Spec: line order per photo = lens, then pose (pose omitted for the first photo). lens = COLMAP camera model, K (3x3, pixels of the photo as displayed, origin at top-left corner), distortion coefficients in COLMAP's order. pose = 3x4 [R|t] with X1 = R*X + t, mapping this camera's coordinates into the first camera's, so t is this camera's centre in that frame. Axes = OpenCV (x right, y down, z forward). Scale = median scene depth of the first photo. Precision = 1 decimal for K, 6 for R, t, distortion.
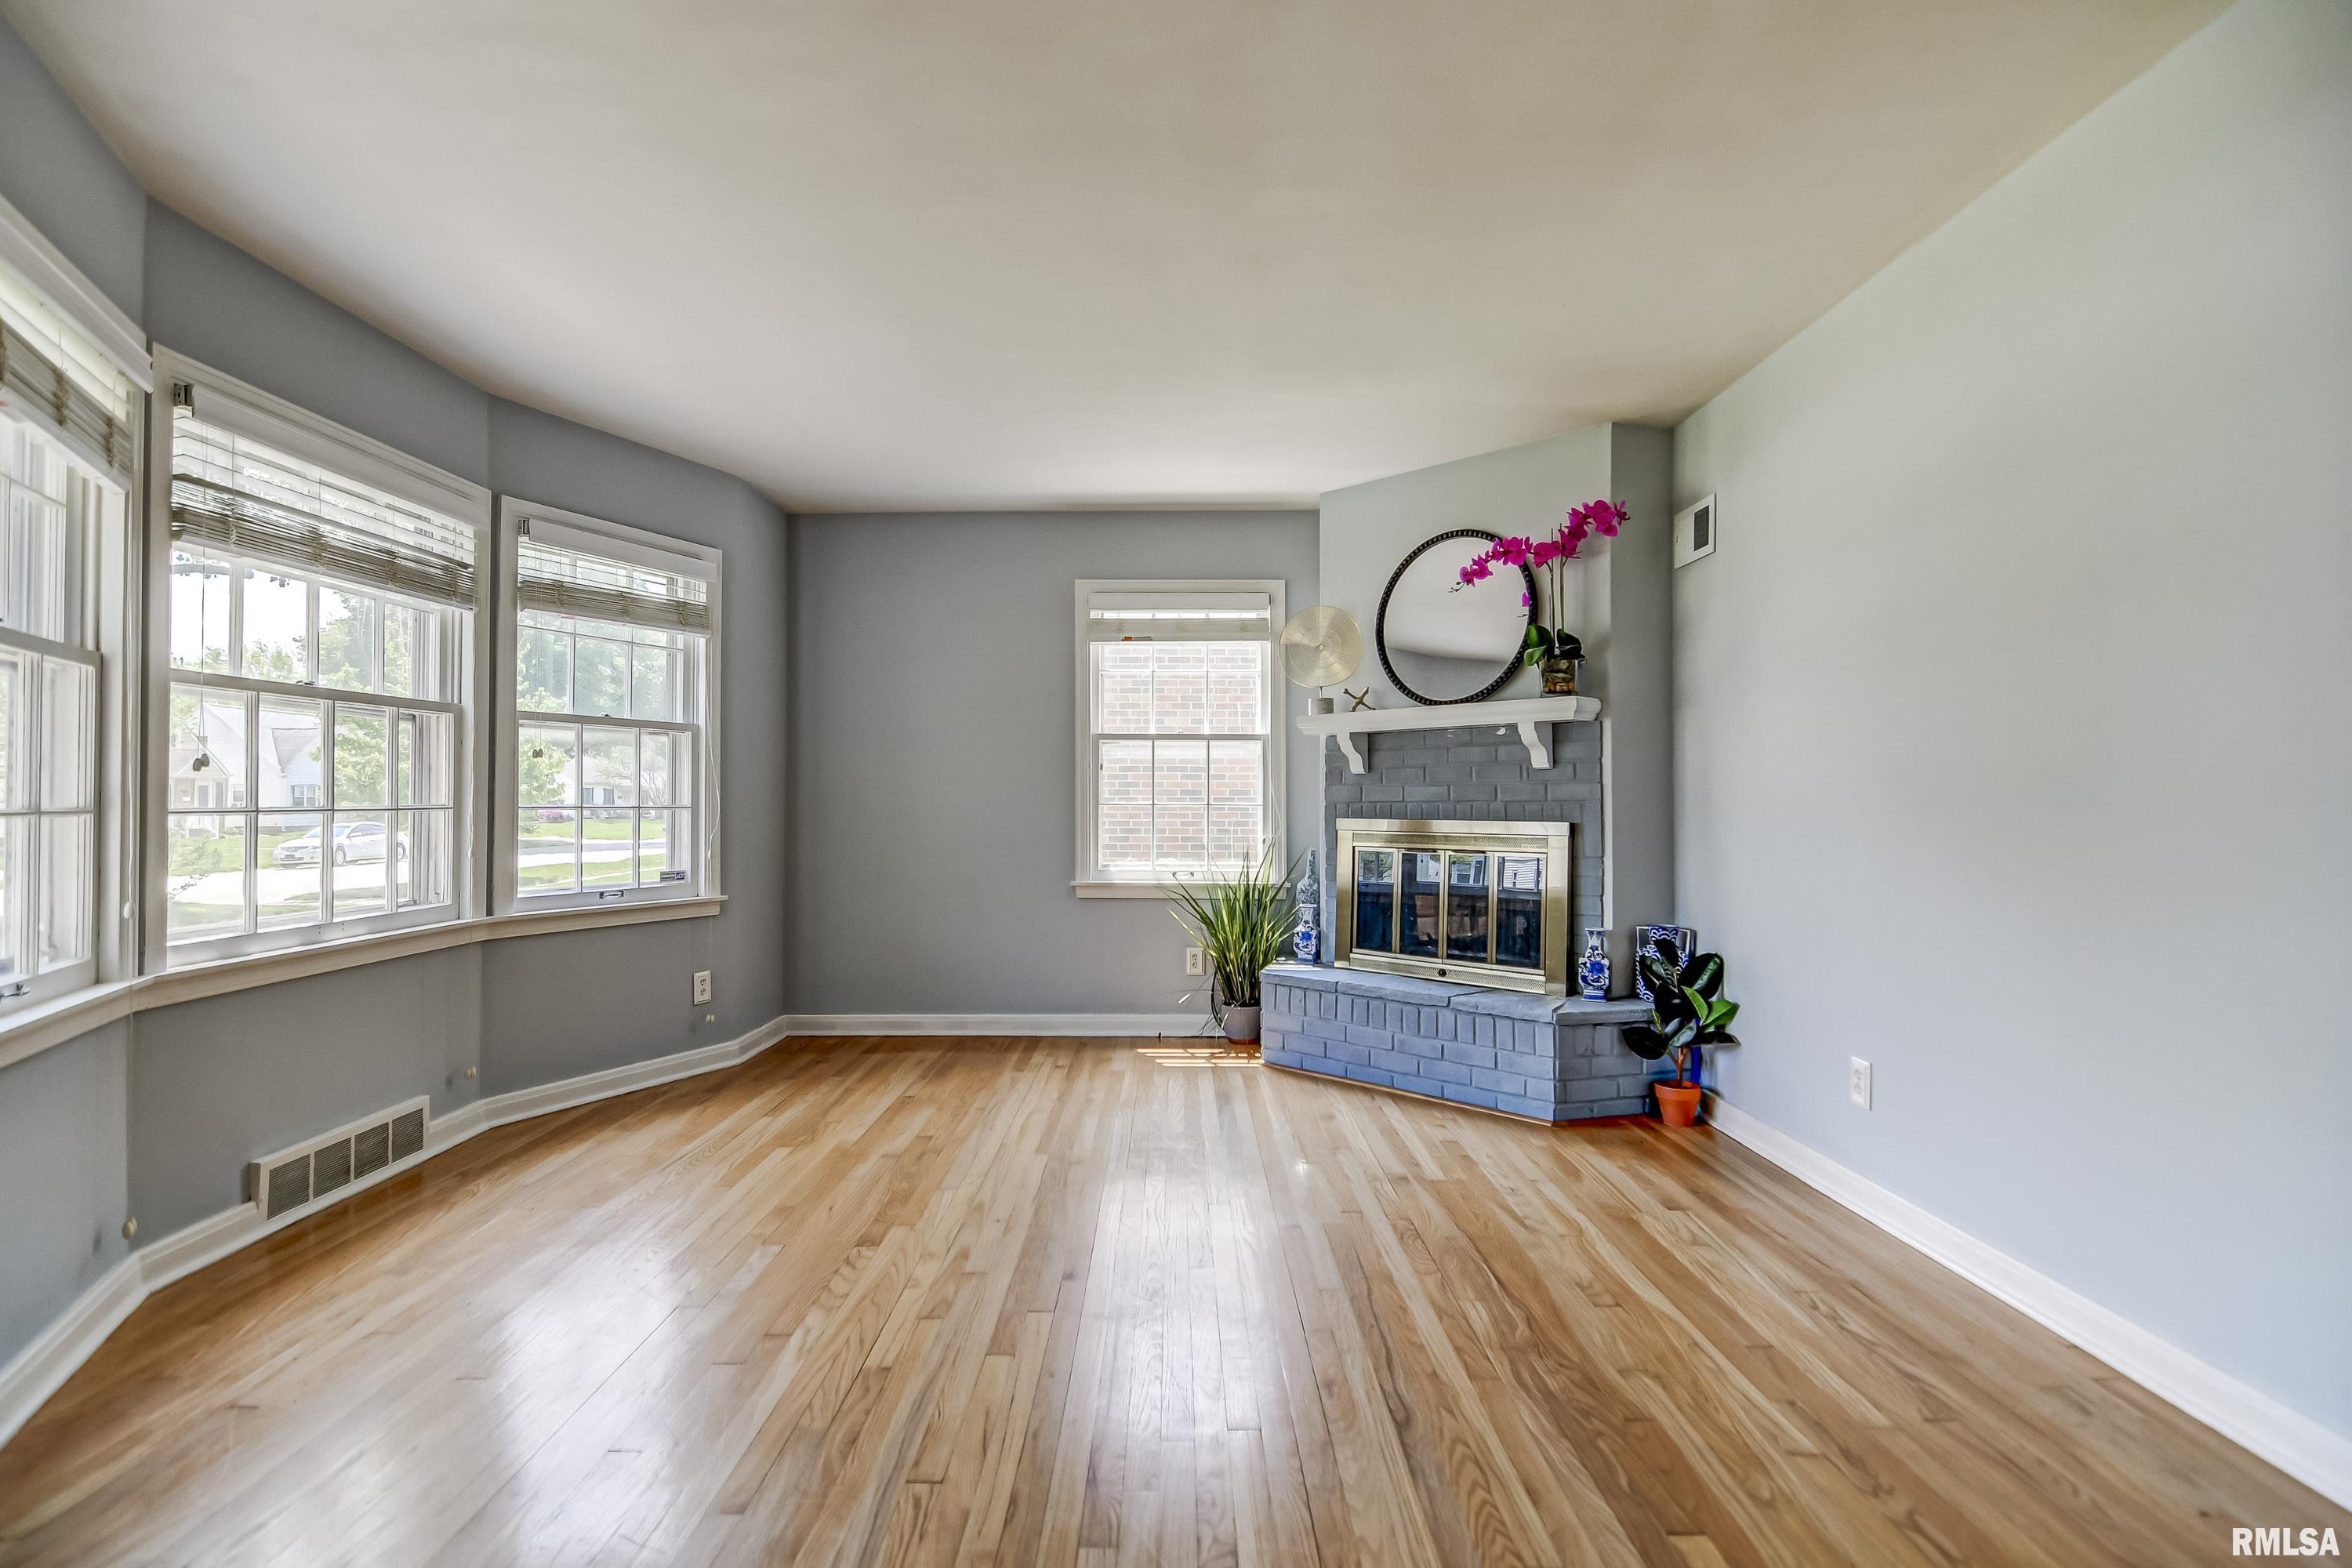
lens RADIAL K [[1135.7, 0, 1162.5], [0, 1135.7, 787.4], [0, 0, 1]] dist [0.023961, -0.014956]
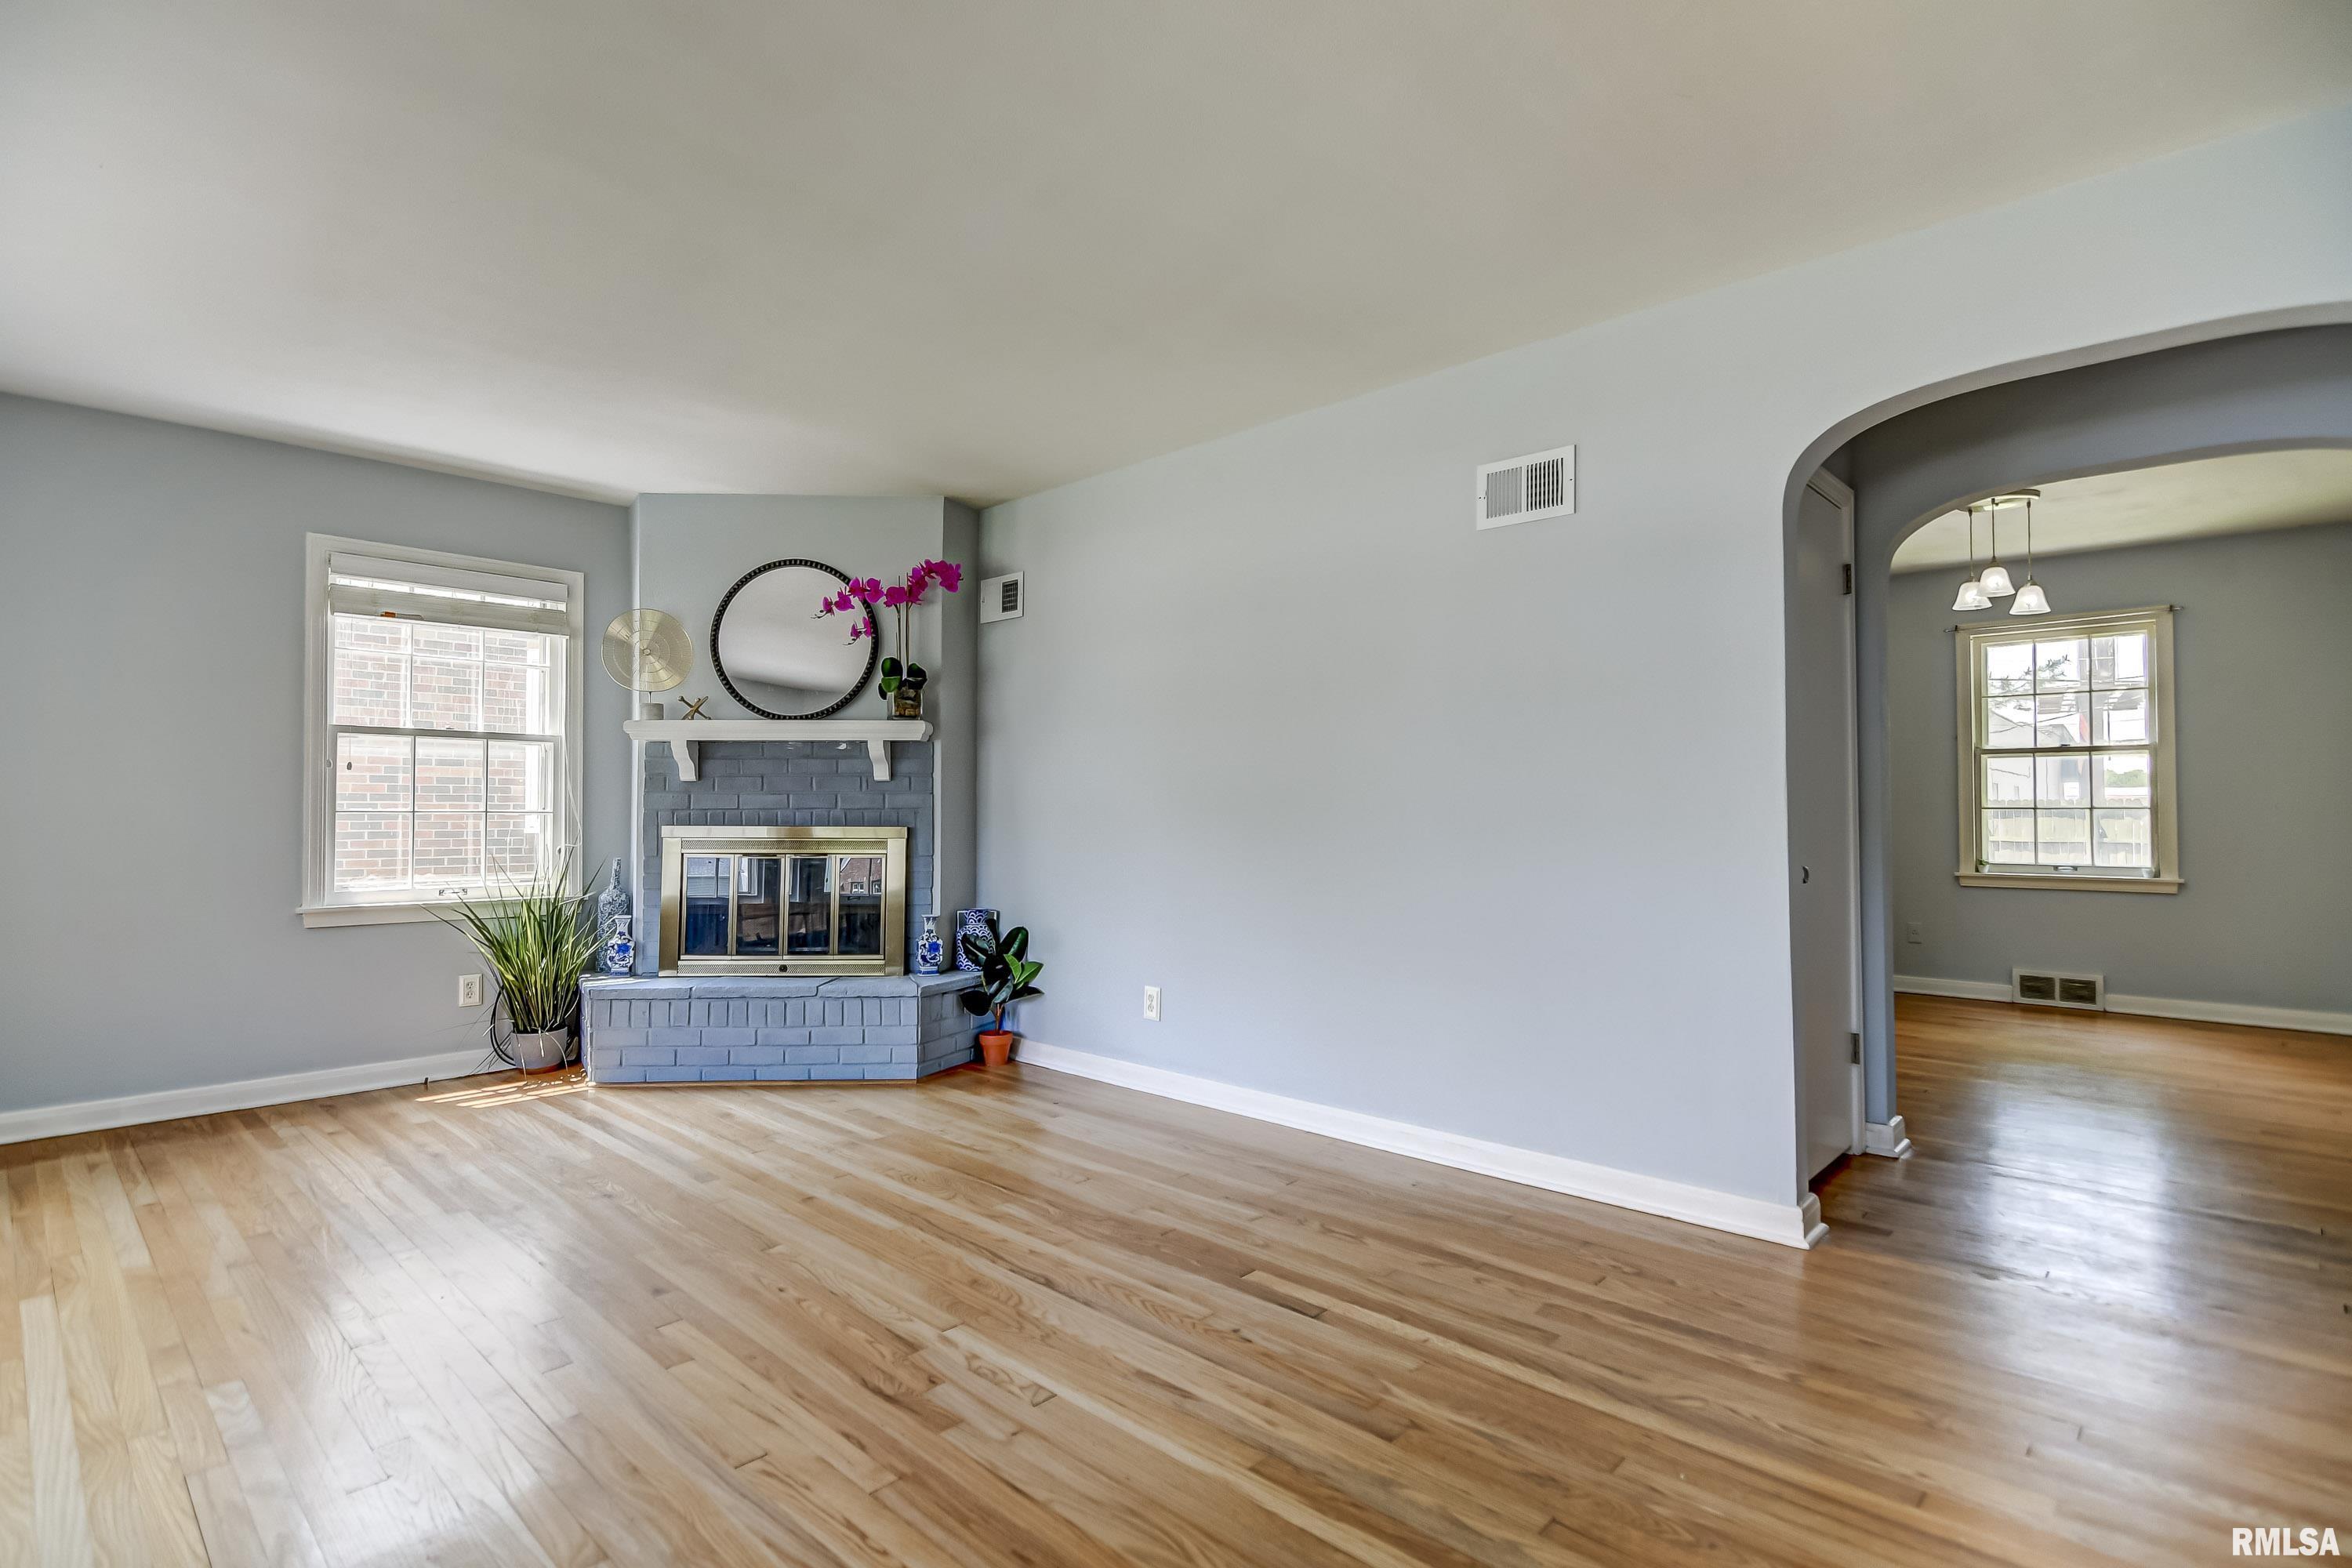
lens RADIAL K [[1135.7, 0, 1162.5], [0, 1135.7, 787.4], [0, 0, 1]] dist [0.023961, -0.014956]
pose [[0.683031, 0.014873, 0.730238, -0.326171], [-0.011468, 0.999888, -0.009639, -0.001935], [-0.730299, -0.001790, 0.683125, 0.003927]]
